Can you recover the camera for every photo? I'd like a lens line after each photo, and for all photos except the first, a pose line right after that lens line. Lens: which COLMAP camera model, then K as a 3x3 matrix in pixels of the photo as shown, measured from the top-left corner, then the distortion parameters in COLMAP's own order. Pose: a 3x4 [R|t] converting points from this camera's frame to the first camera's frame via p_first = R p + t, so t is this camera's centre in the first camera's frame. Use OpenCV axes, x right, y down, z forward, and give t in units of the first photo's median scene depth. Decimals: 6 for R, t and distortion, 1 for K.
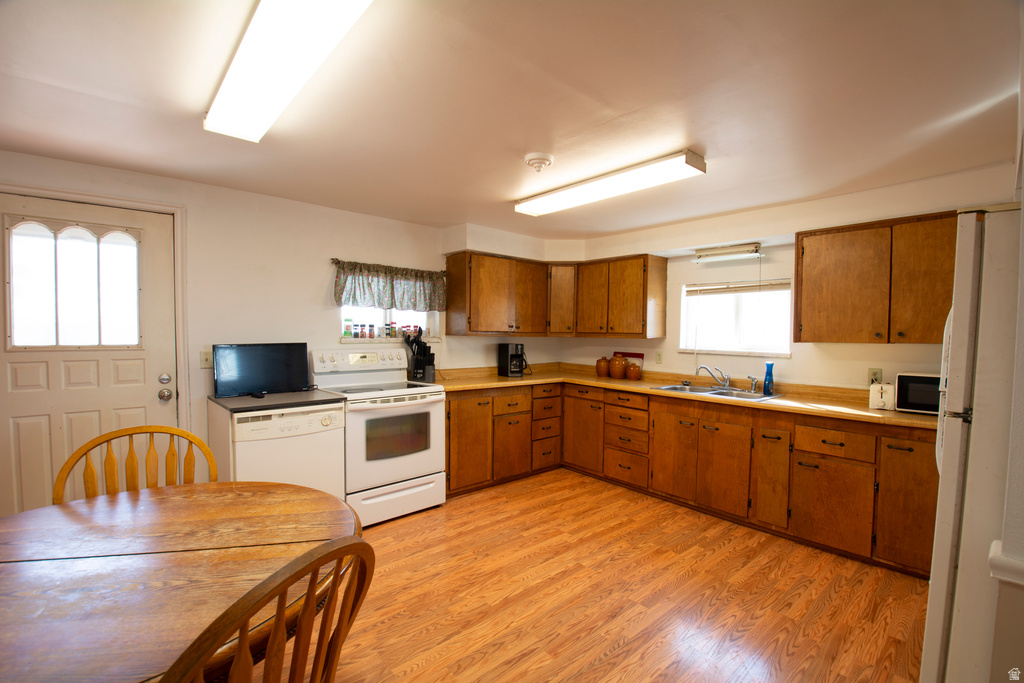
lens RADIAL K [[454.9, 0, 513.5], [0, 454.9, 347.8], [0, 0, 1]] dist [-0.002382, -0.000600]
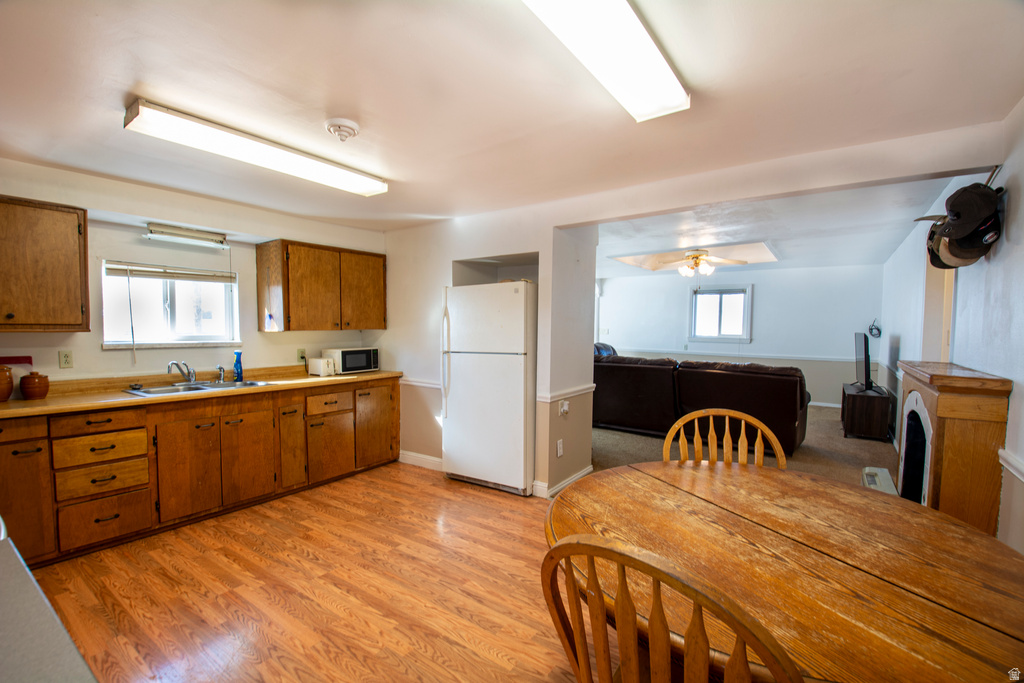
lens RADIAL K [[454.9, 0, 511.1], [0, 454.9, 348.6], [0, 0, 1]] dist [-0.002382, -0.000600]
pose [[-0.212227, -0.058341, 0.975477, -0.707990], [0.030858, 0.997318, 0.066361, -0.028495], [-0.976733, 0.044184, -0.209857, 0.699387]]
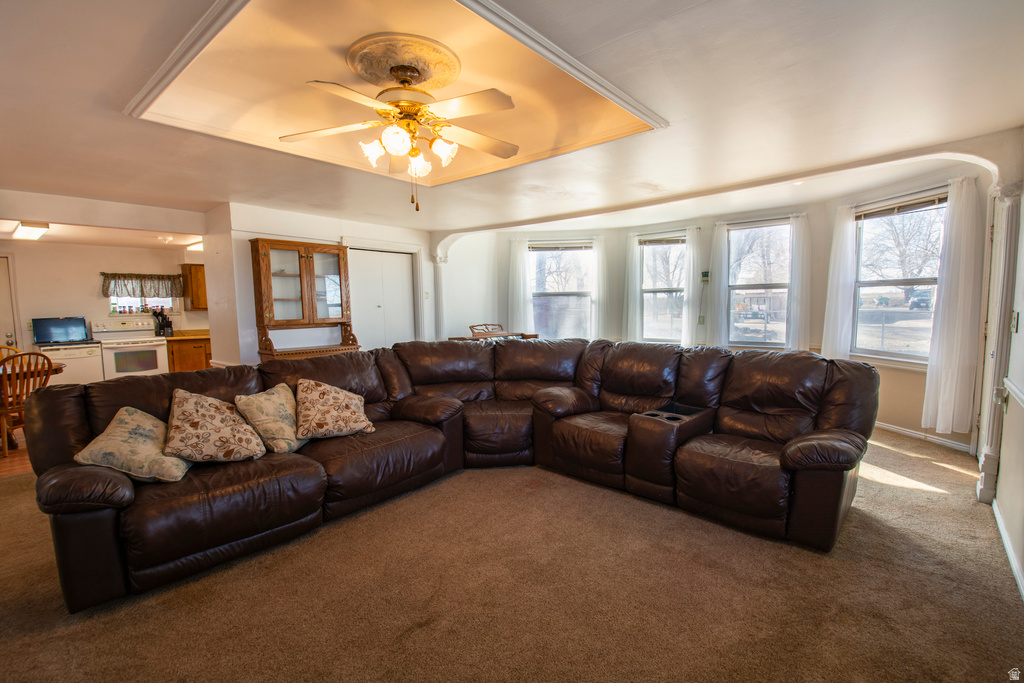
lens RADIAL K [[488.6, 0, 509.3], [0, 488.6, 346.6], [0, 0, 1]] dist [-0.022585, -0.000514]
pose [[0.990844, -0.034082, 0.130638, 0.579930], [0.027182, 0.998158, 0.054240, 0.029624], [-0.132246, -0.050193, 0.989945, -0.698910]]
